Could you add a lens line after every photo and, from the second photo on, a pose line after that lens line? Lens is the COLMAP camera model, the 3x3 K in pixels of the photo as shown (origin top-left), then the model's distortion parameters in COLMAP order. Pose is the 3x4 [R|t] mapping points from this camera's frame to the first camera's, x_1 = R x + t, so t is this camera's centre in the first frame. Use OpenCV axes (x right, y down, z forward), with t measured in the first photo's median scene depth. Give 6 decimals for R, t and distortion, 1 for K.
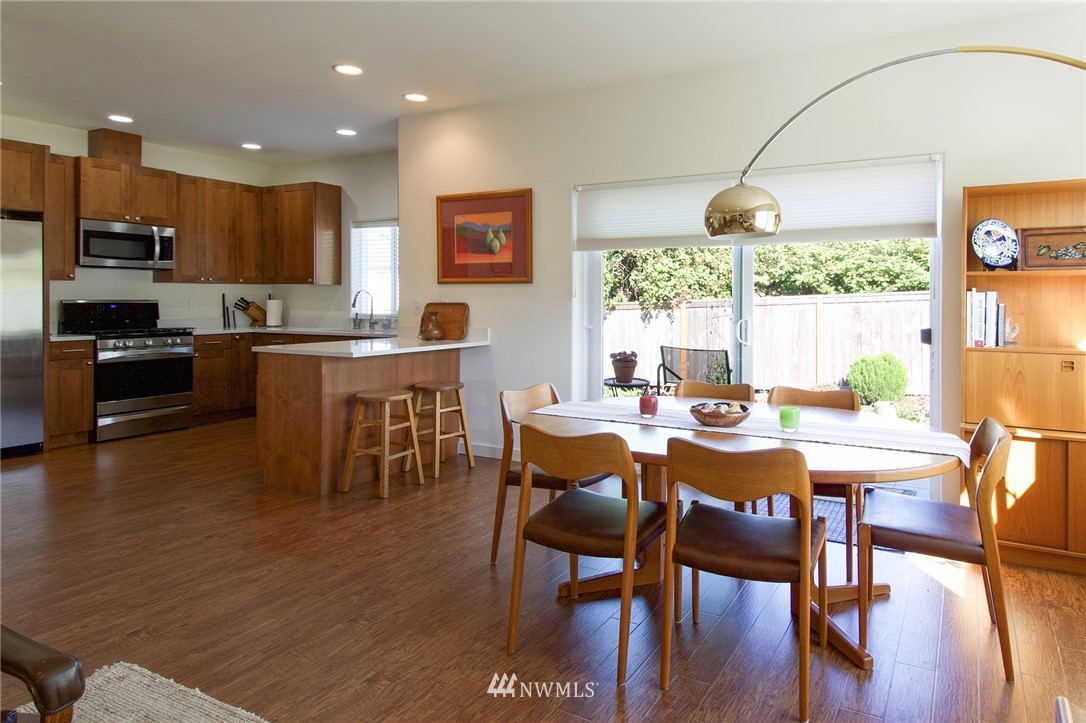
lens RADIAL K [[645.7, 0, 634.5], [0, 645.7, 303.9], [0, 0, 1]] dist [0.055815, -0.036723]
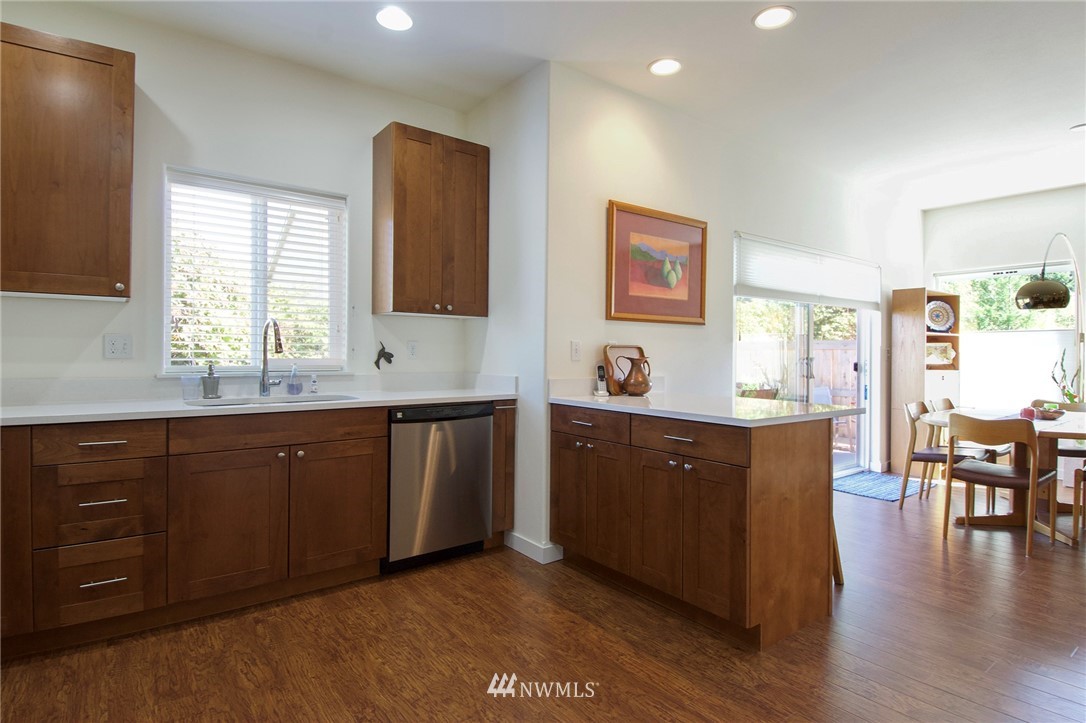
lens RADIAL K [[564.9, 0, 544.0], [0, 564.9, 354.1], [0, 0, 1]] dist [0.036712, -0.039812]
pose [[0.443864, -0.002979, 0.896089, -0.774631], [-0.000715, 0.999993, 0.003679, 0.005073], [-0.896094, -0.002274, 0.443859, 0.665680]]
